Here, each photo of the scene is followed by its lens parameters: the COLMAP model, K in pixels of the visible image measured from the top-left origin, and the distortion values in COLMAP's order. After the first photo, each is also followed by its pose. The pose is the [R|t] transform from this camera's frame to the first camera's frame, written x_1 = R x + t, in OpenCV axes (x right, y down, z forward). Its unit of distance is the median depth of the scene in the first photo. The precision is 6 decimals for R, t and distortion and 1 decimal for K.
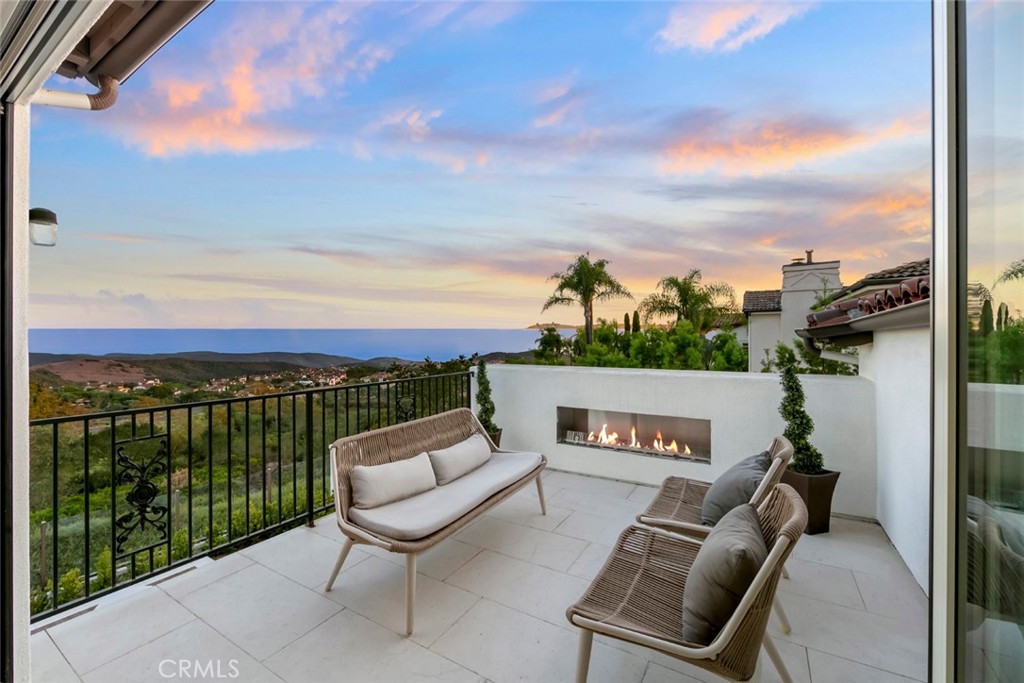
lens RADIAL K [[400.6, 0, 485.7], [0, 400.6, 338.9], [0, 0, 1]] dist [-0.000310, -0.000317]
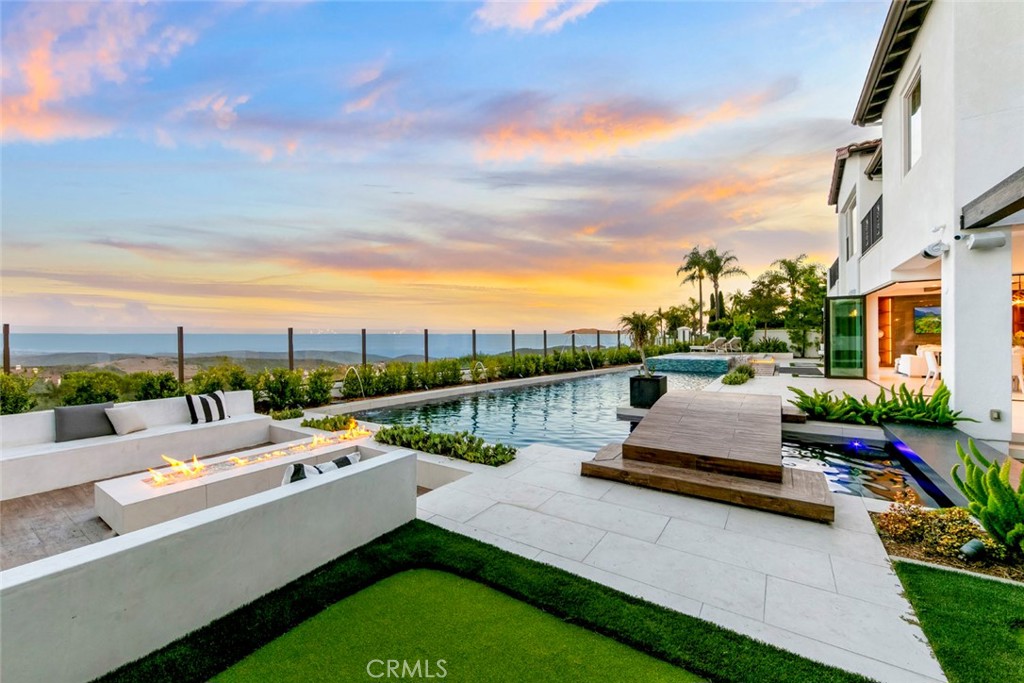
lens RADIAL K [[400.6, 0, 485.7], [0, 400.6, 338.9], [0, 0, 1]] dist [-0.000310, -0.000317]
pose [[0.999972, -0.007414, 0.001110, 0.450016], [0.007408, 0.999957, 0.005550, 0.008111], [-0.001151, -0.005541, 0.999984, 0.041735]]
